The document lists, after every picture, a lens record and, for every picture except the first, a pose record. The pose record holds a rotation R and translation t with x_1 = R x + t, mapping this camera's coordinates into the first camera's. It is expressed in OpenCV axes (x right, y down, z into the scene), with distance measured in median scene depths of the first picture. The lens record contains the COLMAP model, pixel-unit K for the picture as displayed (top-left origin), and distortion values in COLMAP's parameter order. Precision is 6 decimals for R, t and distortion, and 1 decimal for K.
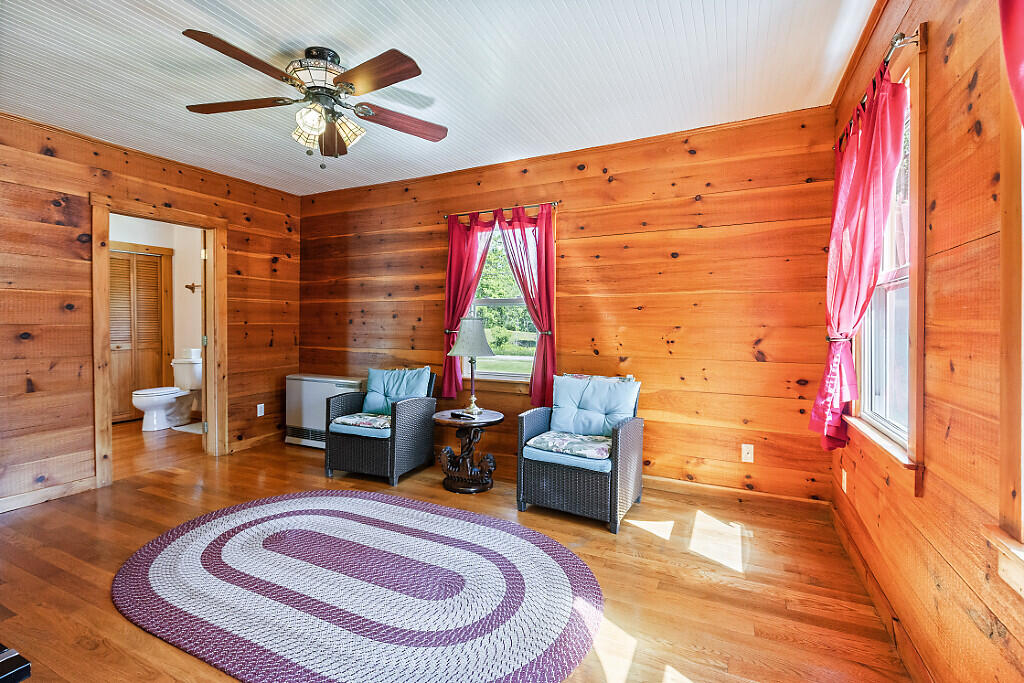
lens RADIAL K [[469.7, 0, 510.7], [0, 469.7, 326.2], [0, 0, 1]] dist [-0.001362, -0.001228]
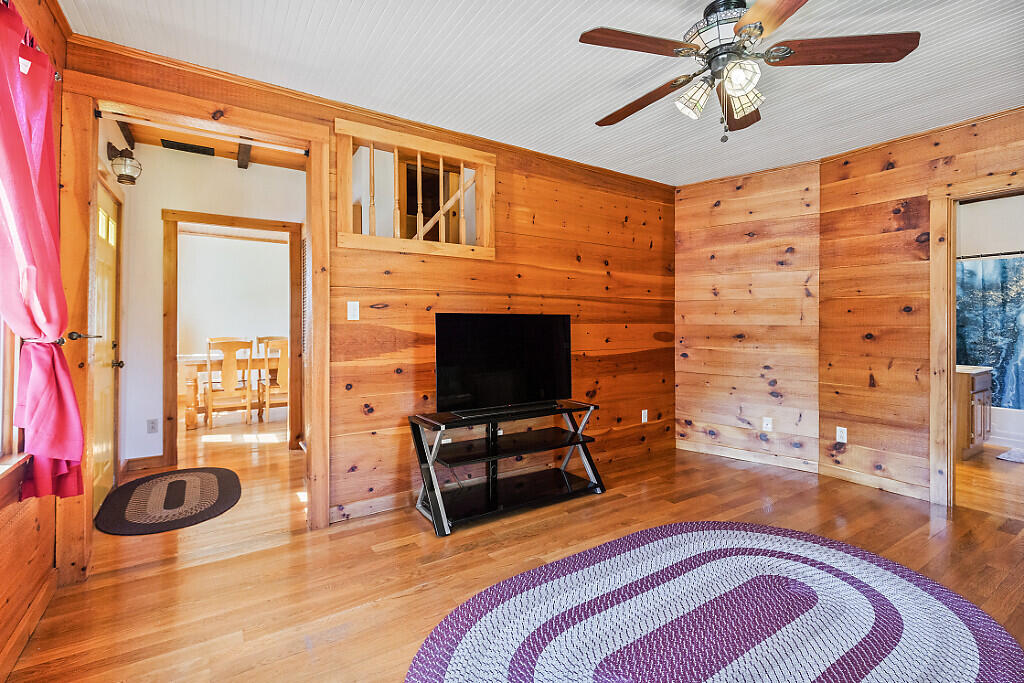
lens RADIAL K [[469.7, 0, 508.1], [0, 469.7, 327.3], [0, 0, 1]] dist [-0.001362, -0.001228]
pose [[-0.533320, 0.002199, -0.845911, 0.373313], [-0.009604, 0.999916, 0.008655, -0.003649], [0.845859, 0.012740, -0.533254, 0.810190]]
